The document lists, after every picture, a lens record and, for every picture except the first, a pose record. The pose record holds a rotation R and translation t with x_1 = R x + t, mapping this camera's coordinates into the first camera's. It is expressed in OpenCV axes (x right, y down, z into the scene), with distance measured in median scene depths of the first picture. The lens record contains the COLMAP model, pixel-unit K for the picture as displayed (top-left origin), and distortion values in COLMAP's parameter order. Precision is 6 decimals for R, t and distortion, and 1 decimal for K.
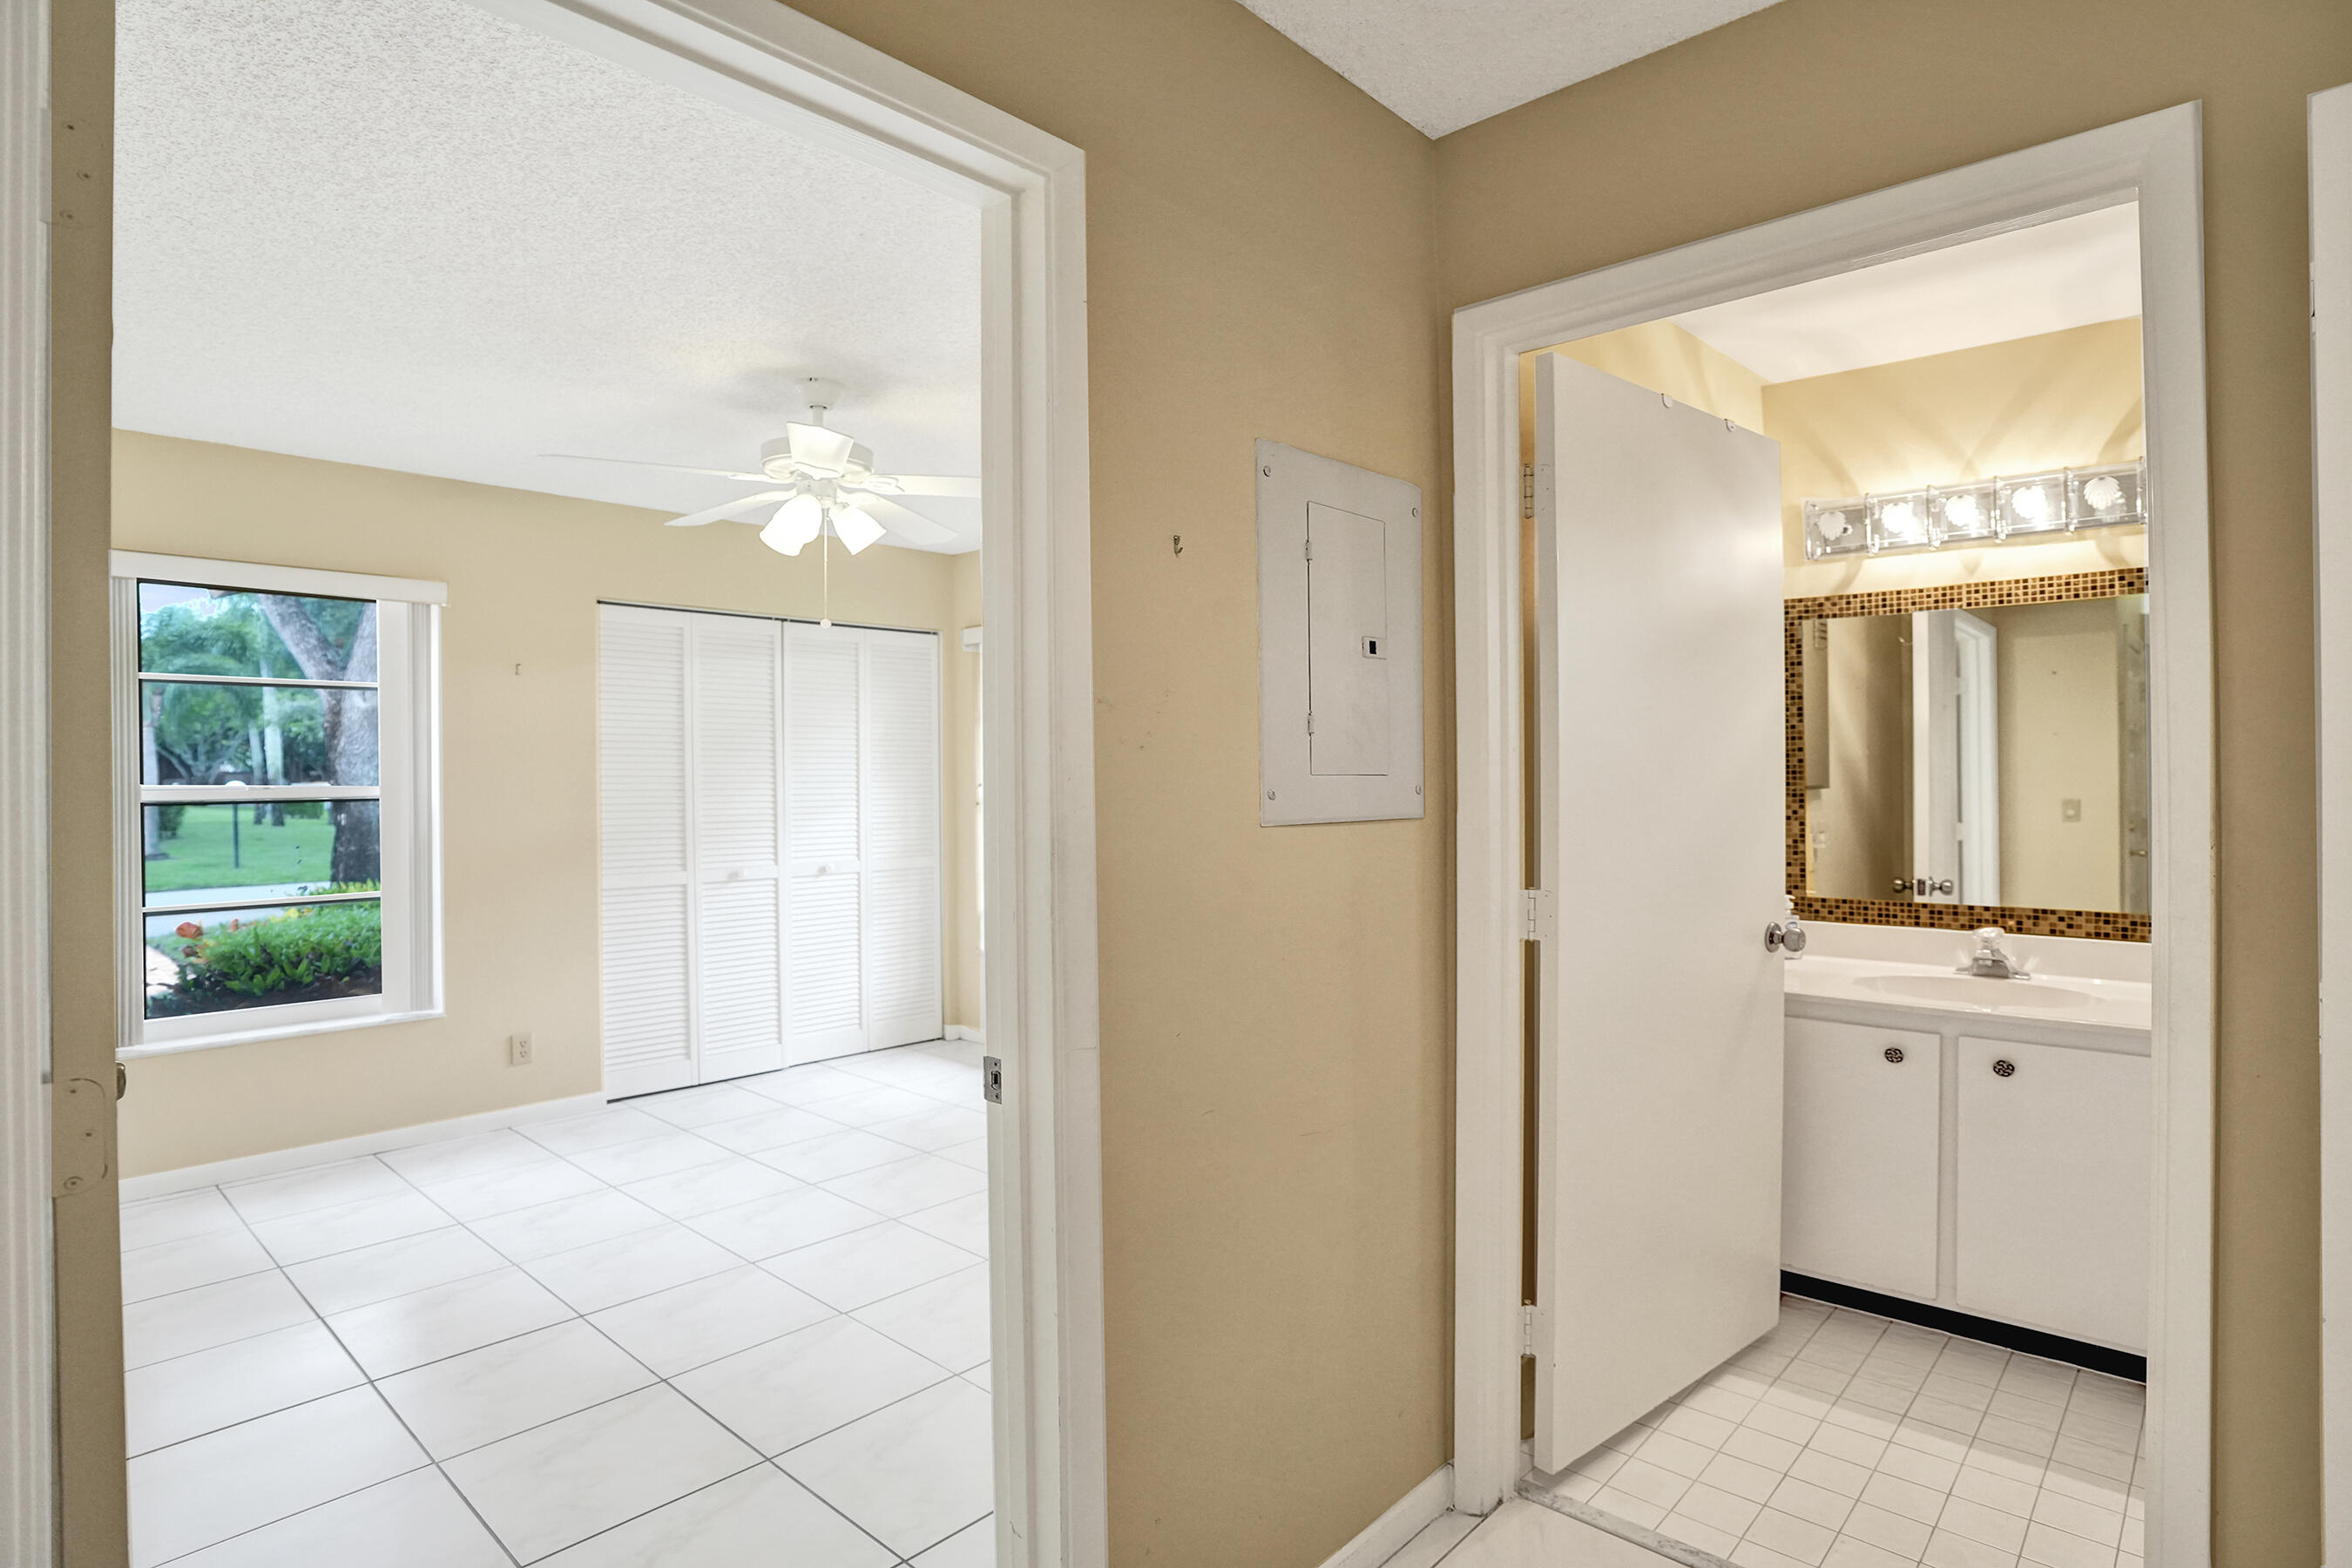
lens RADIAL K [[1218.7, 0, 1176.0], [0, 1218.7, 784.0], [0, 0, 1]] dist [-0.078397, 0.038773]
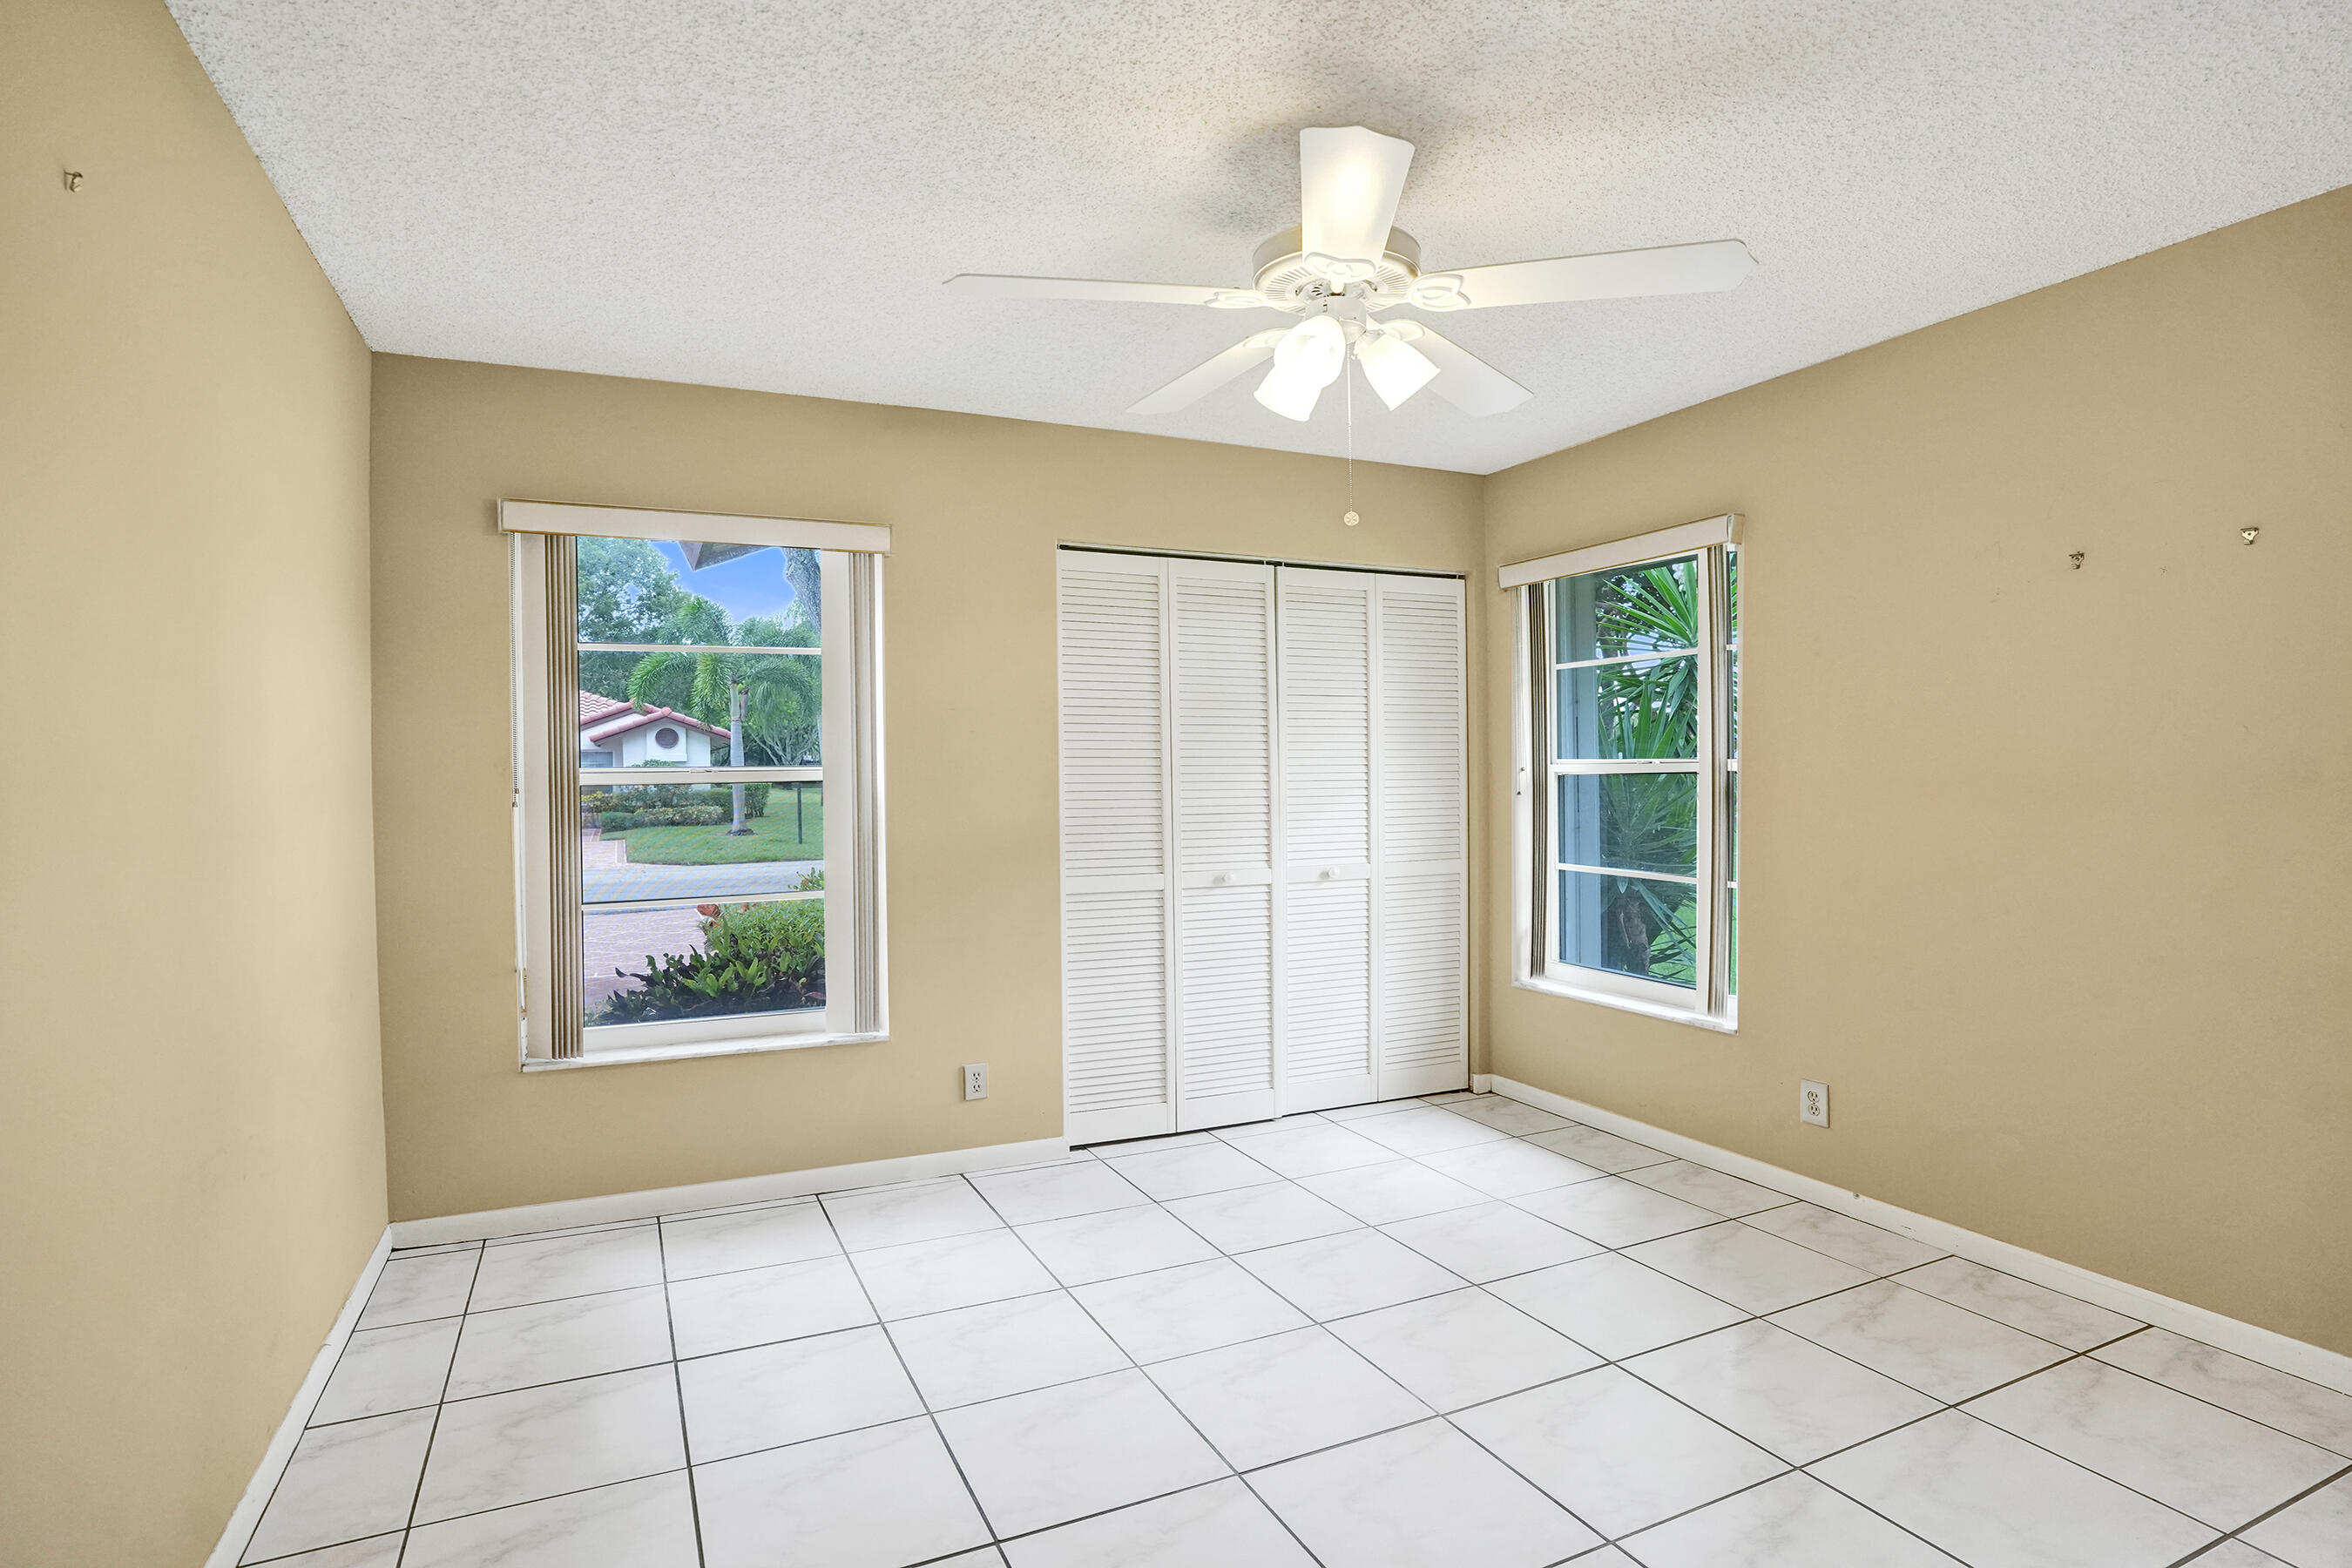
lens RADIAL K [[1218.7, 0, 1176.0], [0, 1218.7, 784.0], [0, 0, 1]] dist [-0.078397, 0.038773]
pose [[0.925288, 0.005100, -0.379232, -0.092610], [-0.001110, 0.999942, 0.010739, 0.002807], [0.379264, -0.009515, 0.925239, 0.258769]]
